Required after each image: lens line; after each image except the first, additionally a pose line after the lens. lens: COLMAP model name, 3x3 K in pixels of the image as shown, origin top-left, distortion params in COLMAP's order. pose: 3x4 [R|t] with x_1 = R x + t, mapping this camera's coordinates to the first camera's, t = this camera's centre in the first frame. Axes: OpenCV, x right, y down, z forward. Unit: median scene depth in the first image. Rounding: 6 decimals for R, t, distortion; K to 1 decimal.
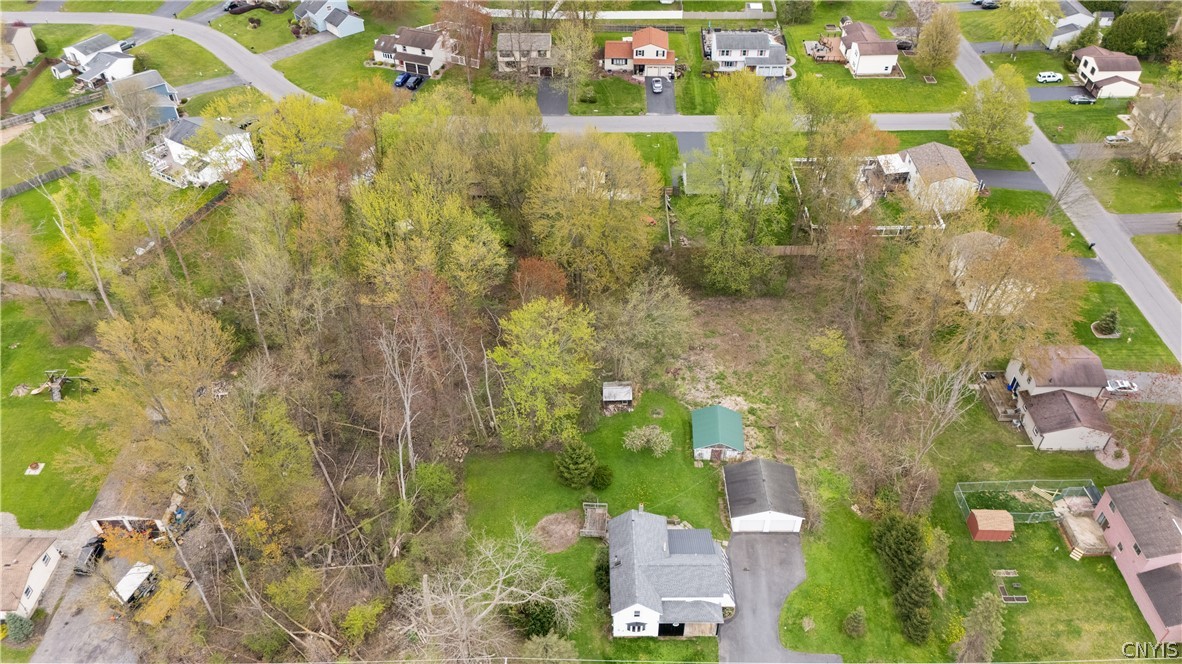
lens RADIAL K [[858.1, 0, 591.0], [0, 858.1, 332.0], [0, 0, 1]] dist [0.102036, -0.101313]
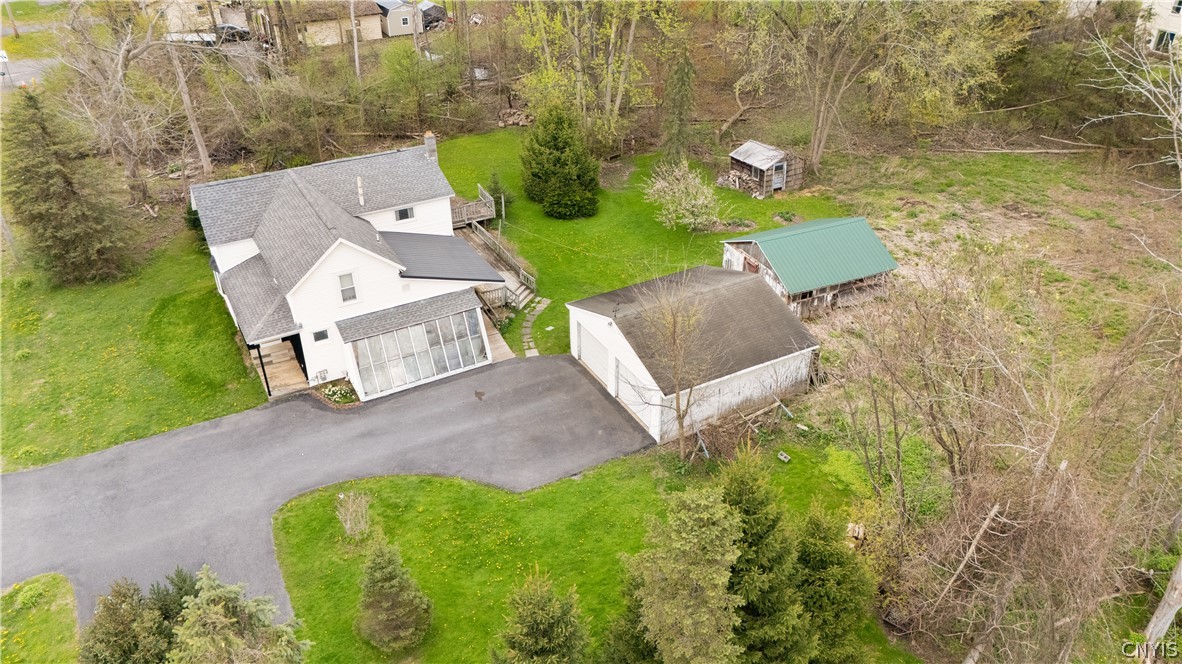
lens RADIAL K [[871.2, 0, 591.2], [0, 871.2, 322.9], [0, 0, 1]] dist [0.131860, -0.195554]
pose [[0.484760, 0.453622, -0.747821, 0.416921], [-0.569986, 0.812353, 0.123284, 0.145840], [0.663418, 0.366484, 0.652354, 0.655969]]
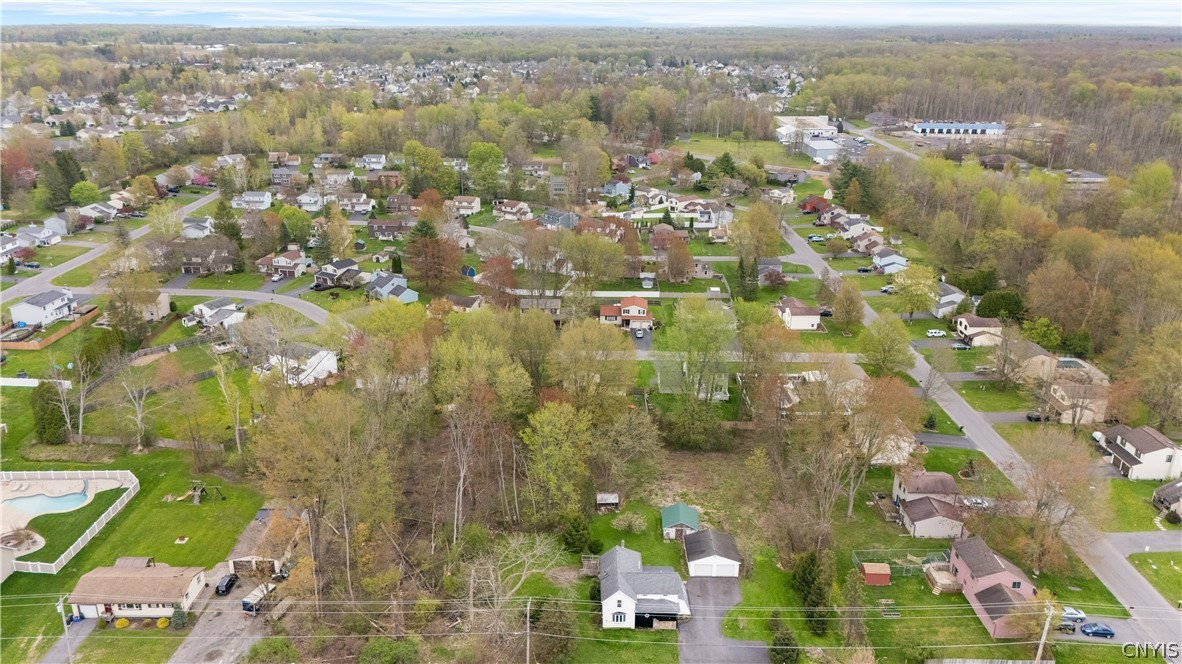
lens RADIAL K [[871.2, 0, 591.2], [0, 871.2, 322.9], [0, 0, 1]] dist [0.131860, -0.195554]
pose [[0.999946, 0.010197, 0.002225, -0.000787], [-0.008587, 0.924950, -0.379991, 0.350118], [-0.005933, 0.379951, 0.924988, -0.400305]]
